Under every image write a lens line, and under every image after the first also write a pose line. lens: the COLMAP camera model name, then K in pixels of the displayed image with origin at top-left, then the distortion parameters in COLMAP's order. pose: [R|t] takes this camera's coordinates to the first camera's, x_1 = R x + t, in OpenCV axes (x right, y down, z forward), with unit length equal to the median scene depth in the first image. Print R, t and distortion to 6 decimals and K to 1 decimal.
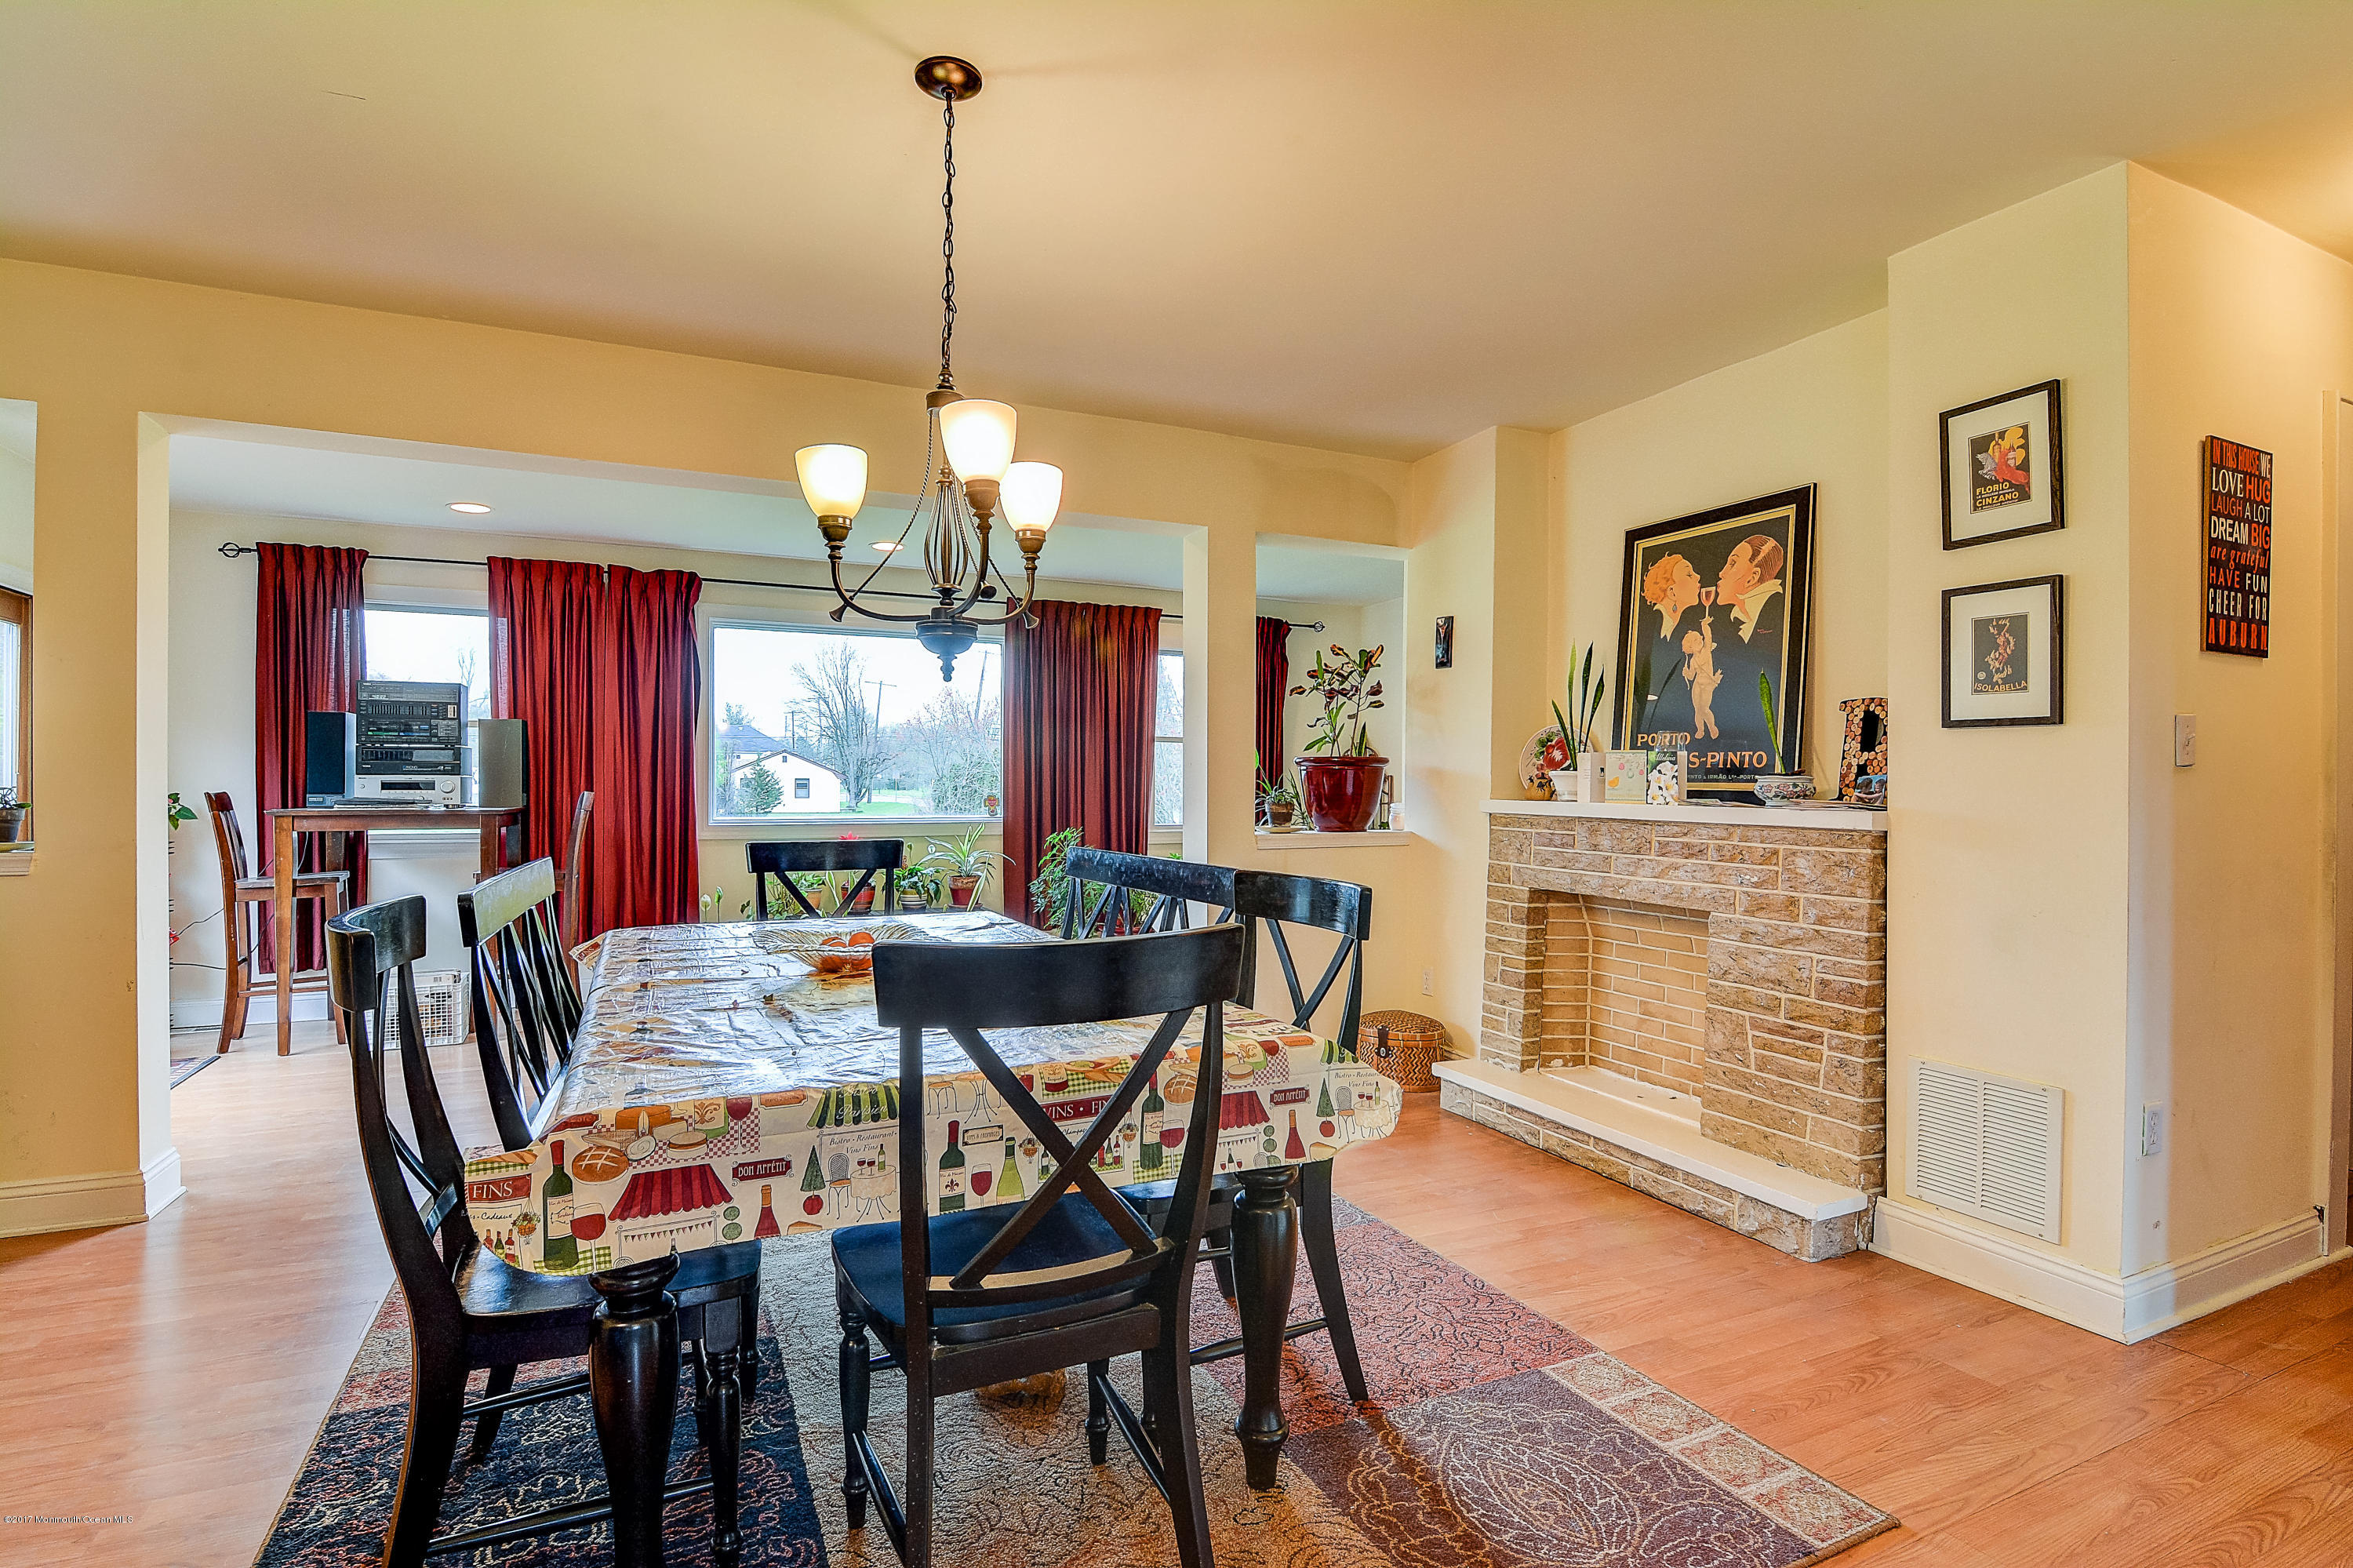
lens RADIAL K [[1129.8, 0, 1176.5], [0, 1129.8, 784.0], [0, 0, 1]] dist [-0.001479, -0.011612]
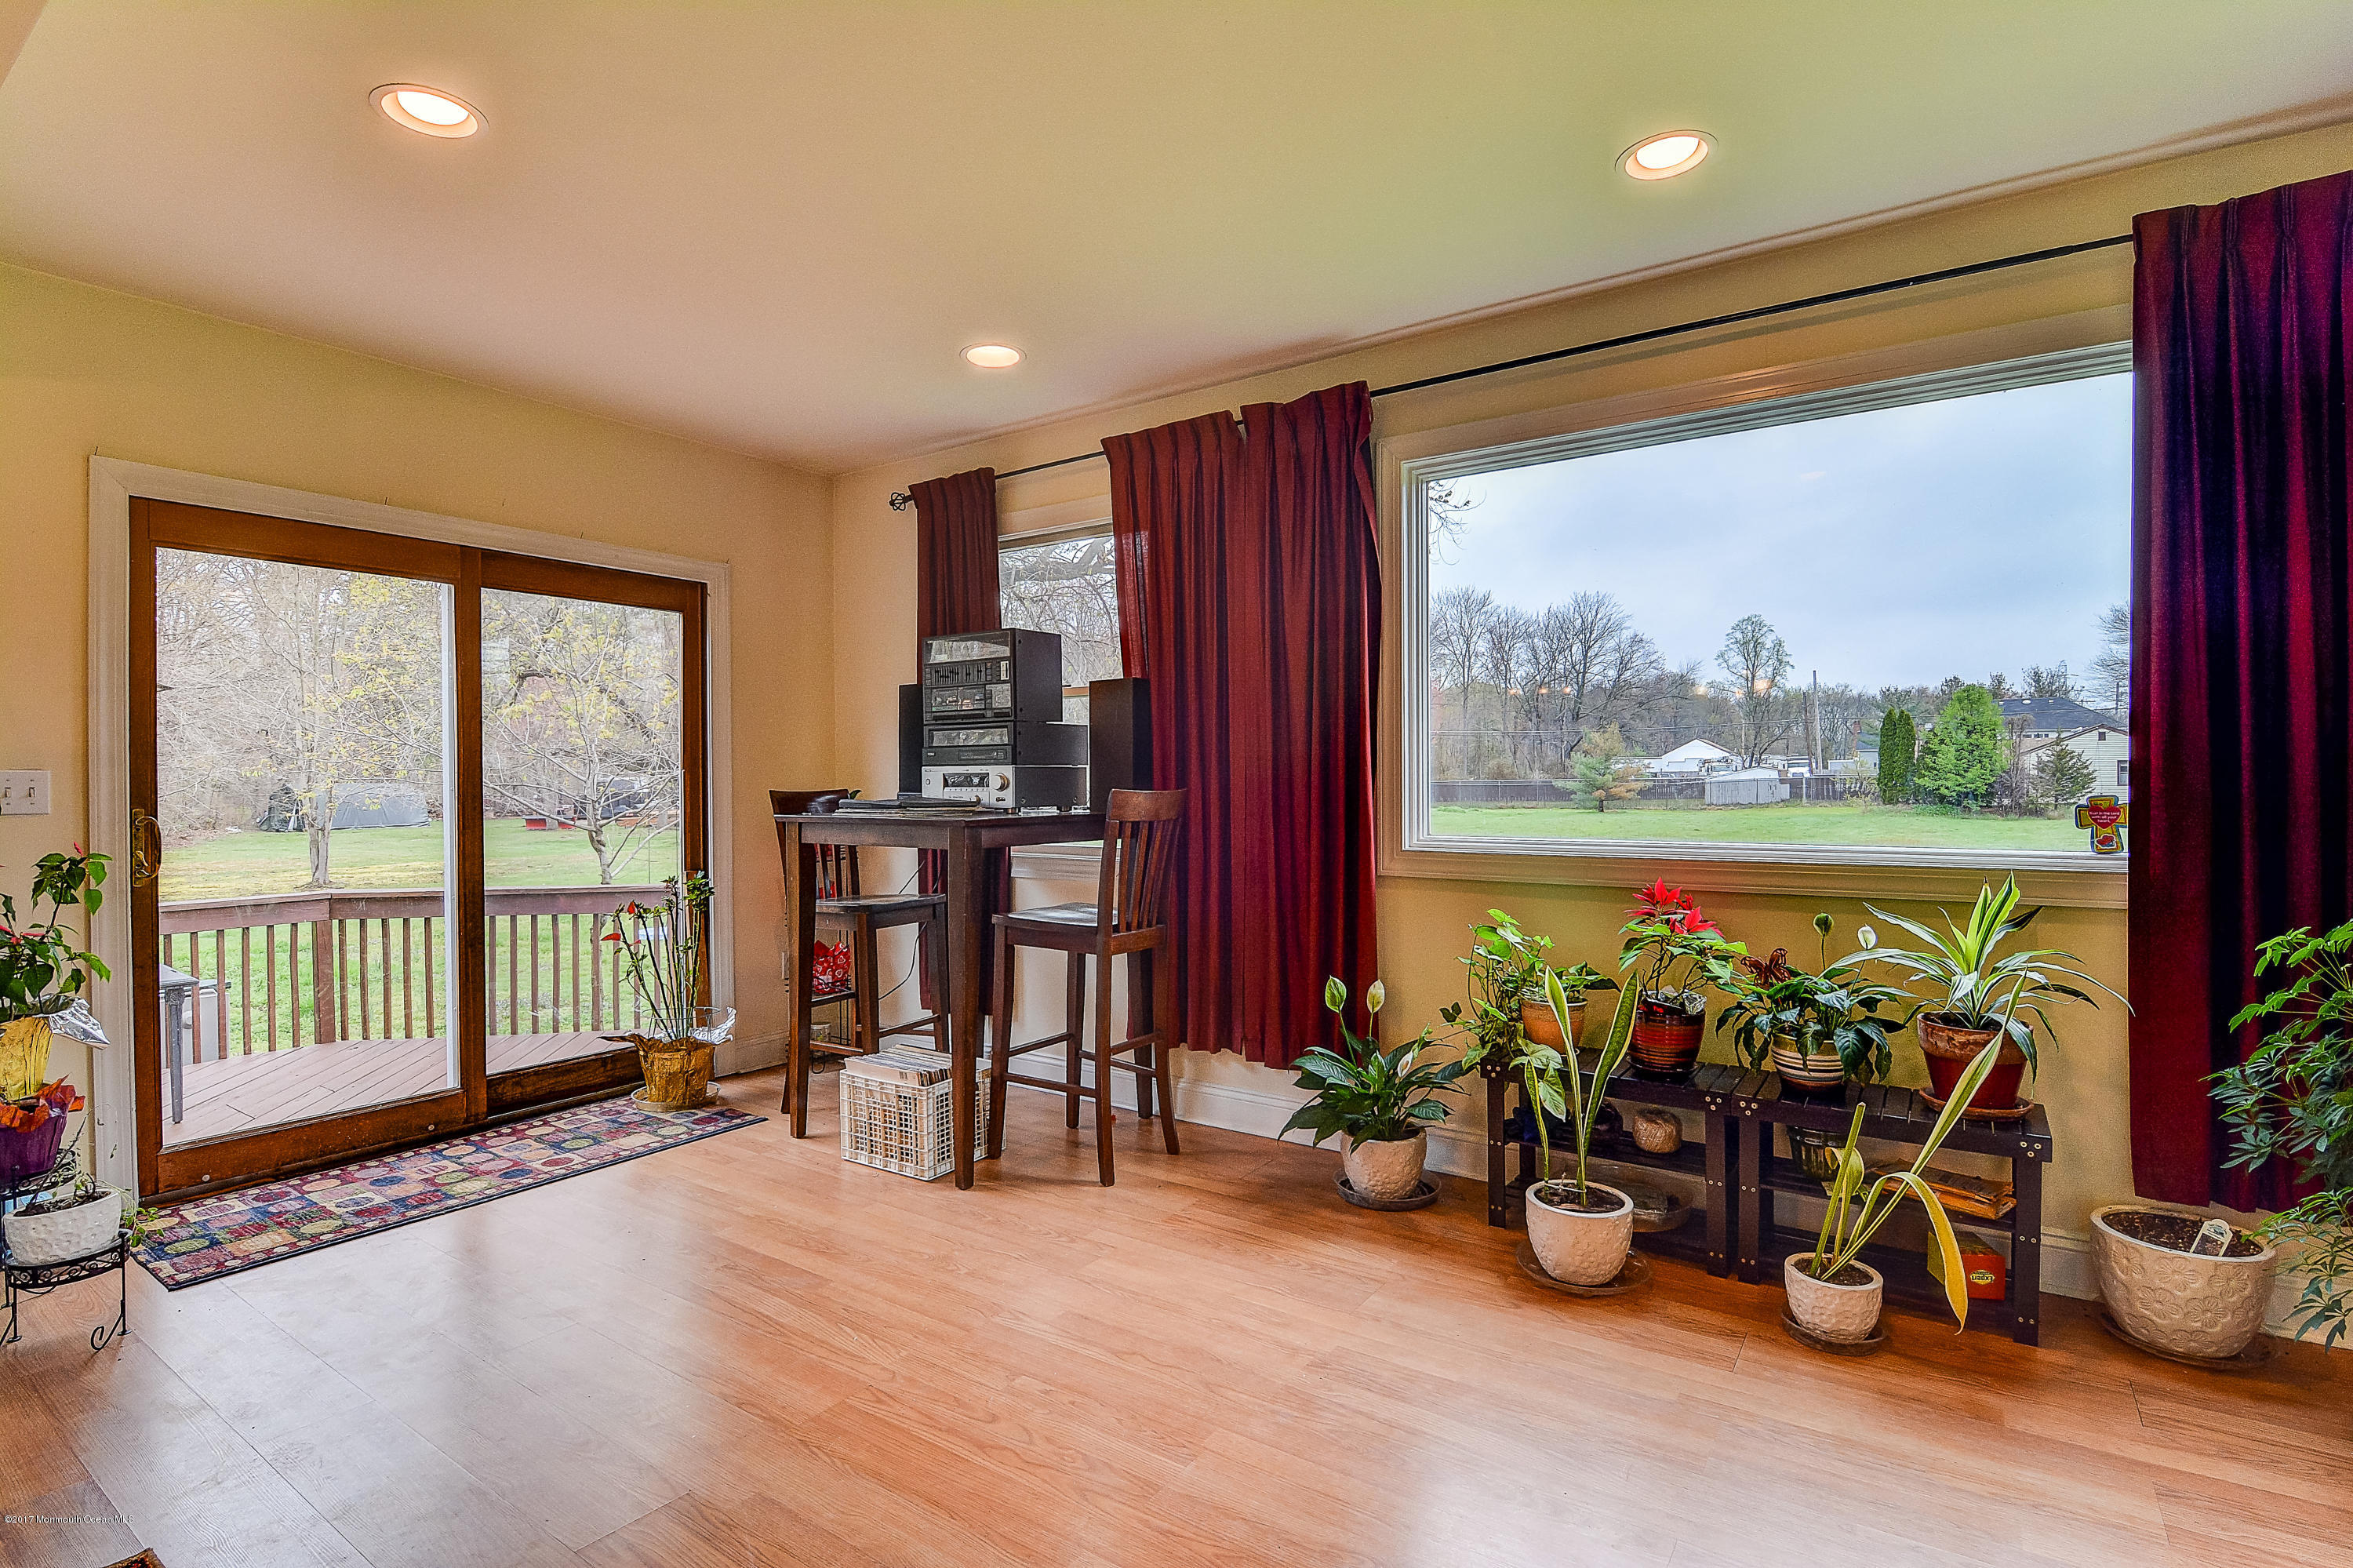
lens RADIAL K [[1129.8, 0, 1176.5], [0, 1129.8, 784.0], [0, 0, 1]] dist [-0.001479, -0.011612]
pose [[0.500138, -0.001115, -0.865945, -0.002595], [0.010449, 0.999934, 0.004748, 0.001357], [0.865883, -0.011423, 0.500117, 0.650235]]
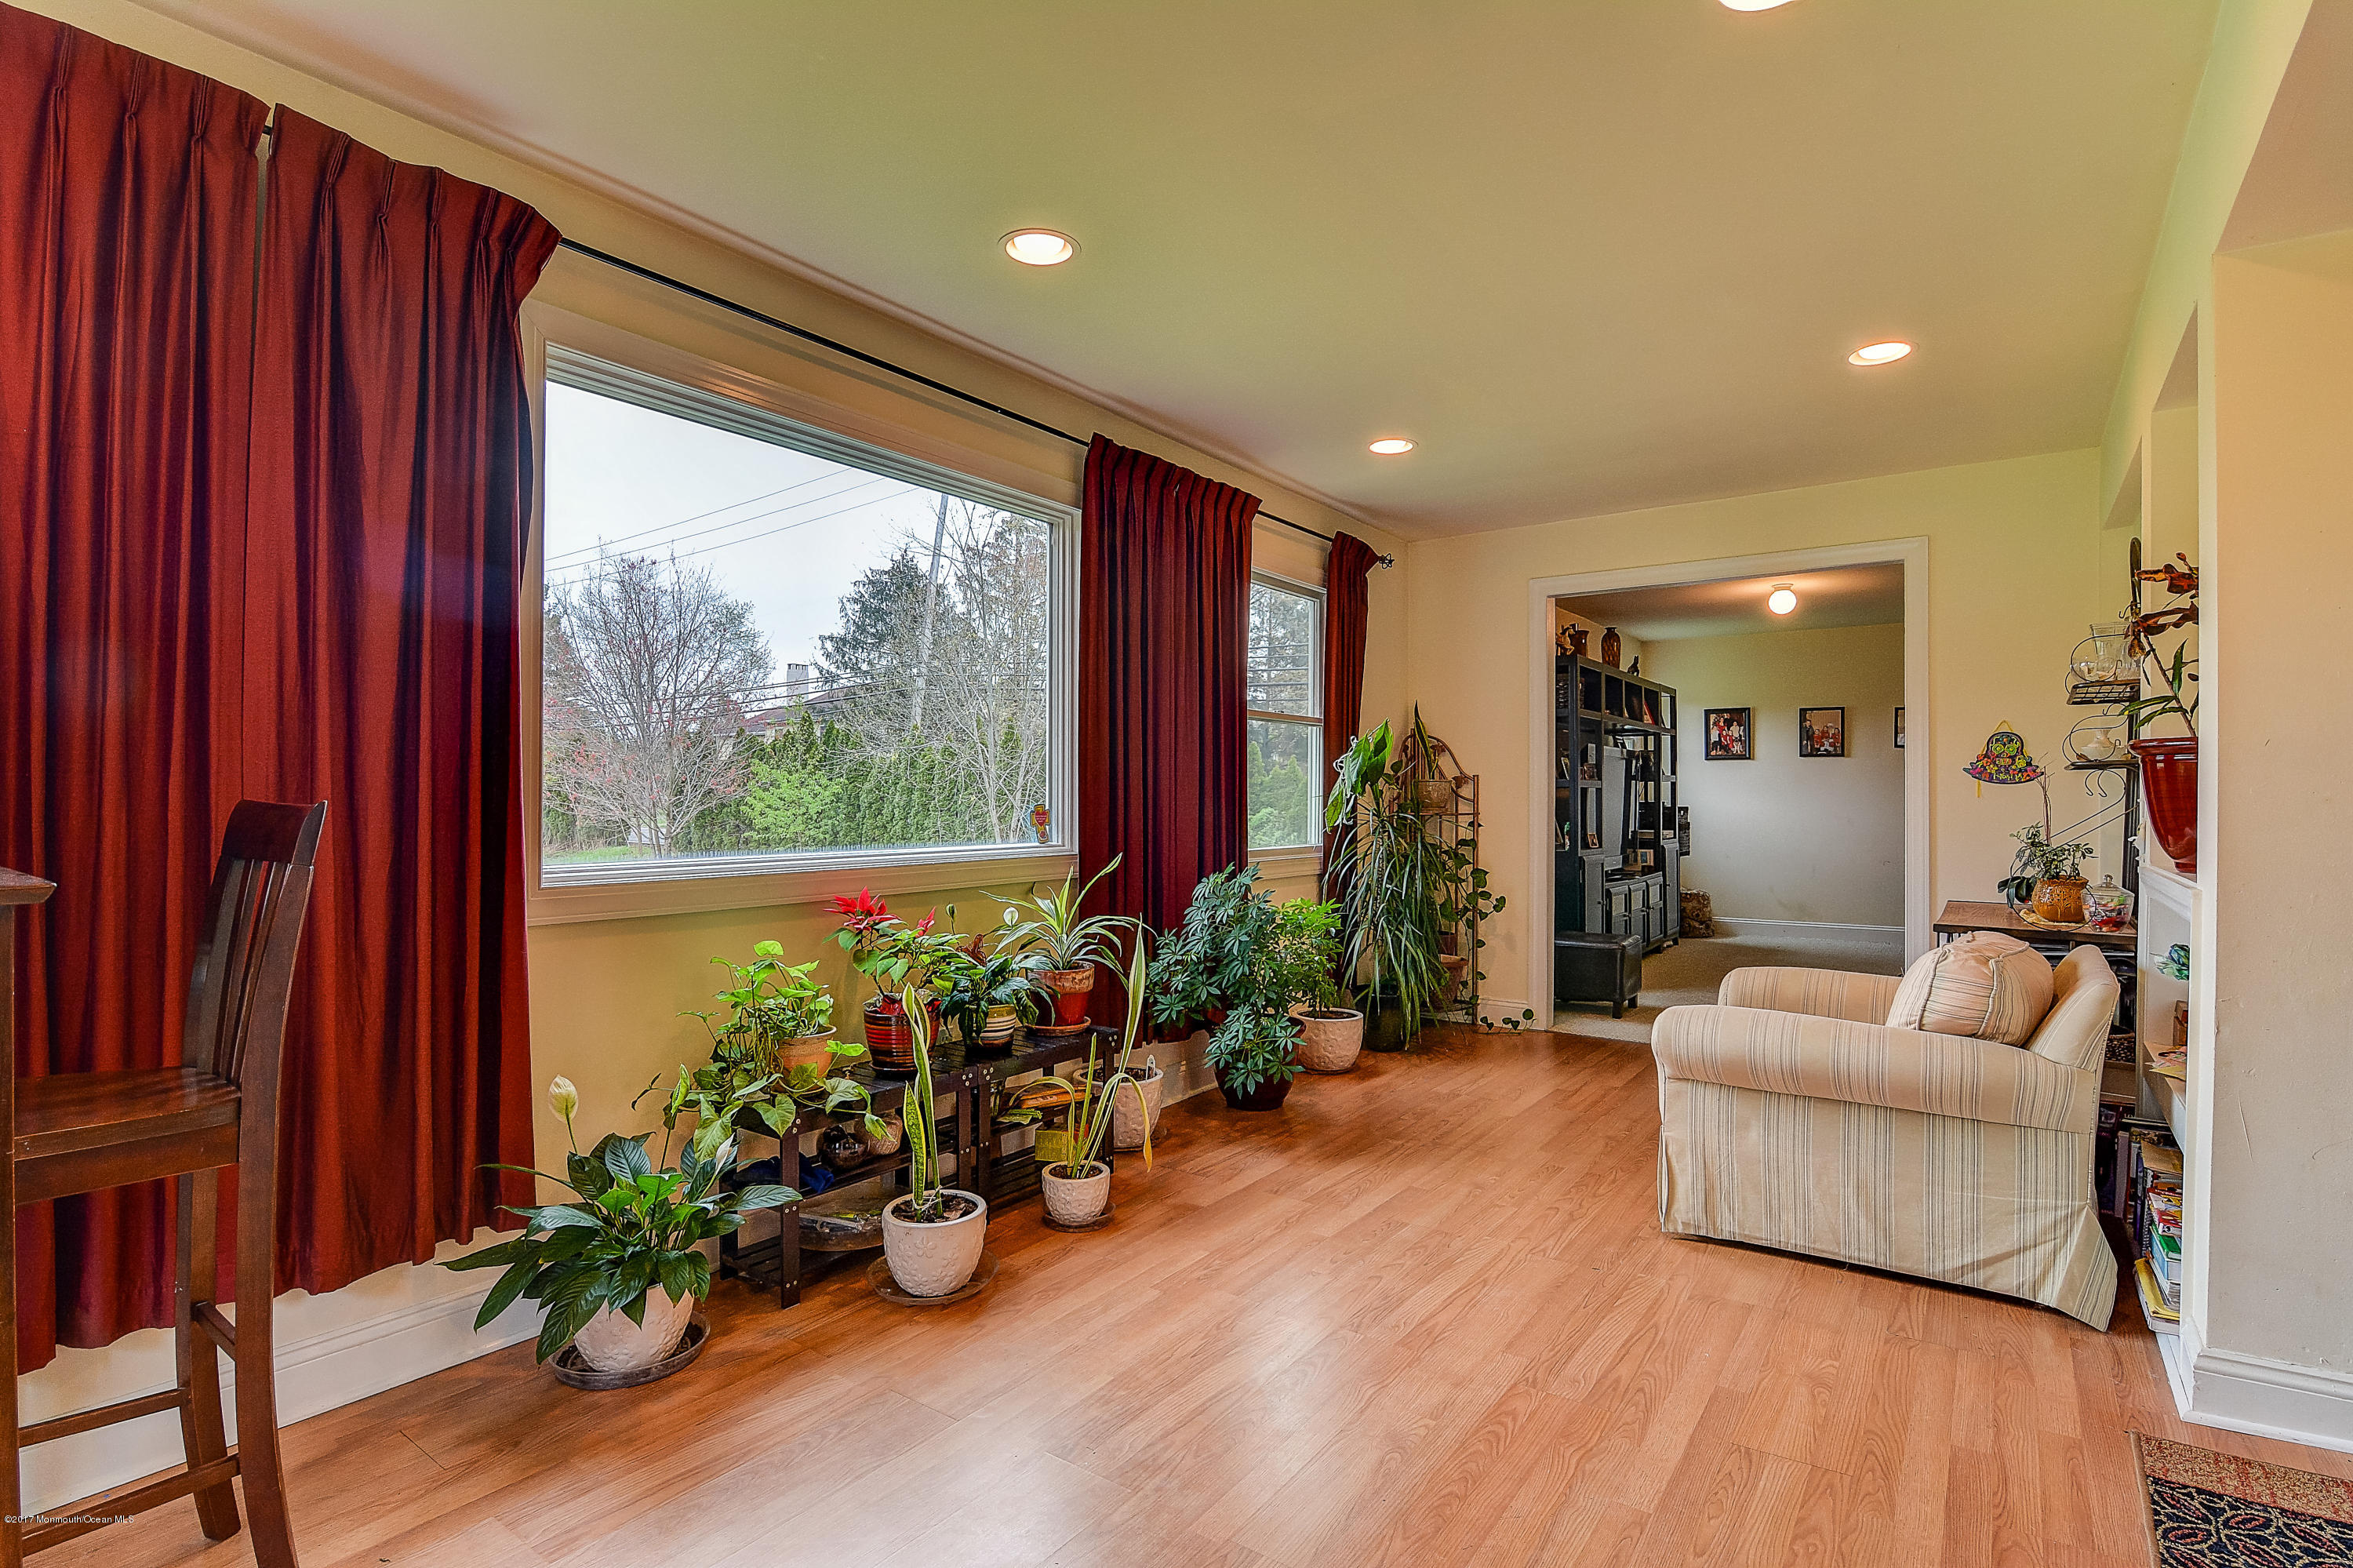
lens RADIAL K [[1129.8, 0, 1176.5], [0, 1129.8, 784.0], [0, 0, 1]] dist [-0.001479, -0.011612]
pose [[0.880117, 0.002911, 0.474748, -0.413429], [0.000269, 0.999978, -0.006629, 0.004162], [-0.474757, 0.005962, 0.880097, 0.574697]]
